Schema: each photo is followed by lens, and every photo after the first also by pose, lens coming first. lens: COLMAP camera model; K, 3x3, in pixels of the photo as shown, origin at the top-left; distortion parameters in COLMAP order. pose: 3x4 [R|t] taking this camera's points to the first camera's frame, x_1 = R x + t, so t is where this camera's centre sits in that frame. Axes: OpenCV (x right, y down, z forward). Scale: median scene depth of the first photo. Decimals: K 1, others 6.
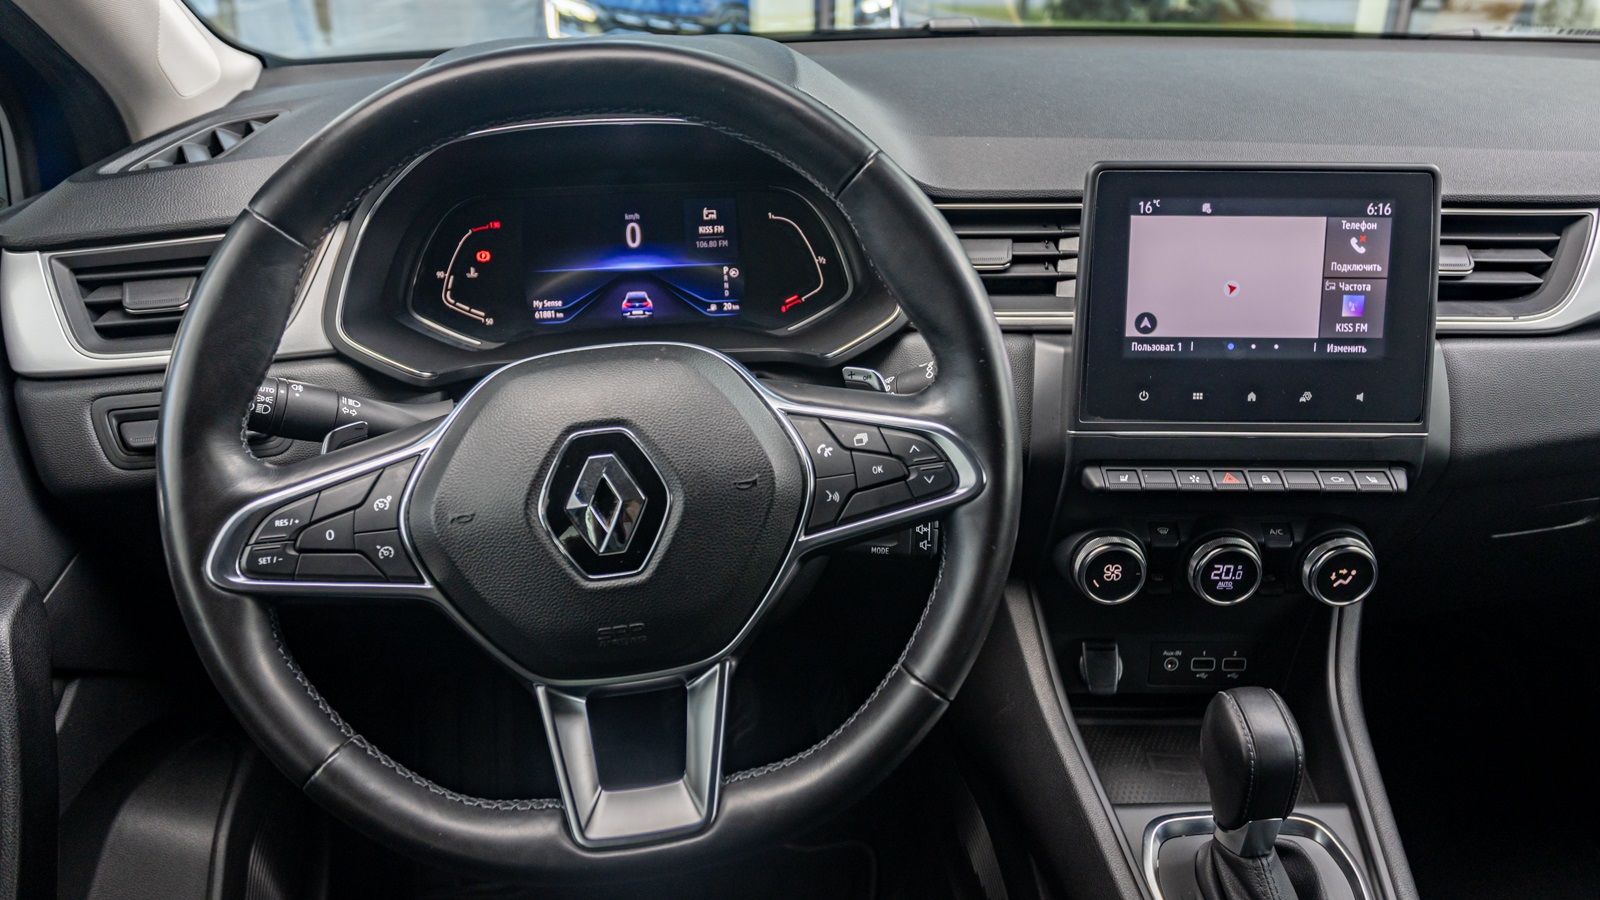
lens RADIAL K [[992.1, 0, 800.0], [0, 992.1, 450.0], [0, 0, 1]] dist [-0.002028, -0.000240]
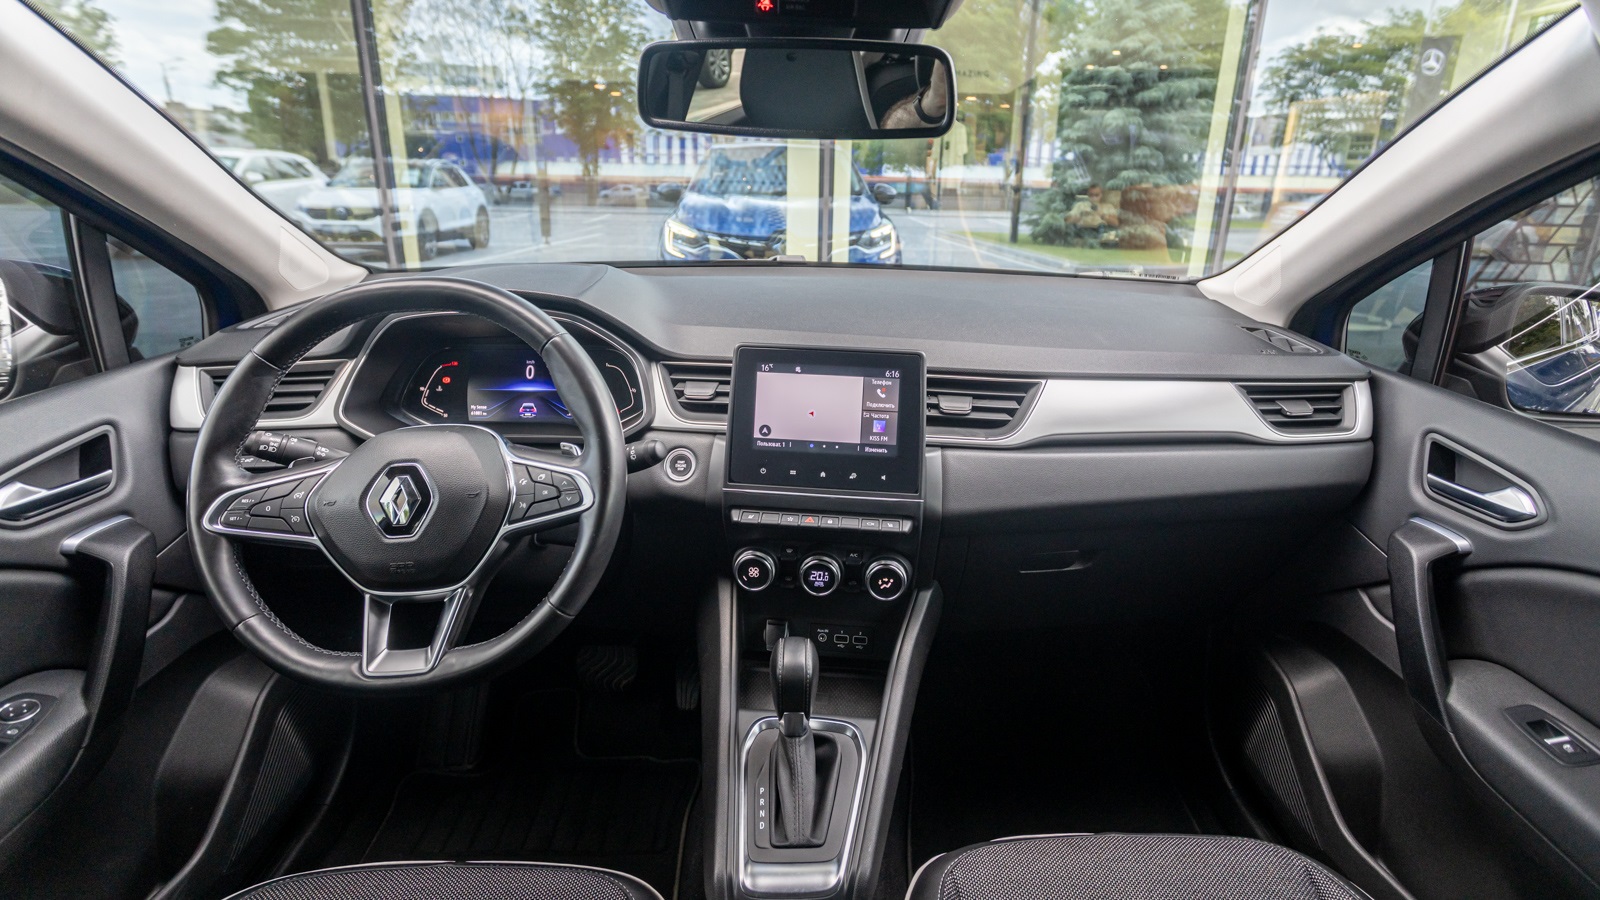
lens RADIAL K [[702.5, 0, 800.0], [0, 702.5, 450.0], [0, 0, 1]] dist [0.001714, 0.000241]
pose [[0.996252, 0.049163, -0.071167, 0.507058], [-0.057042, 0.991923, -0.113288, 0.048868], [0.065023, 0.116923, 0.991010, -0.261968]]
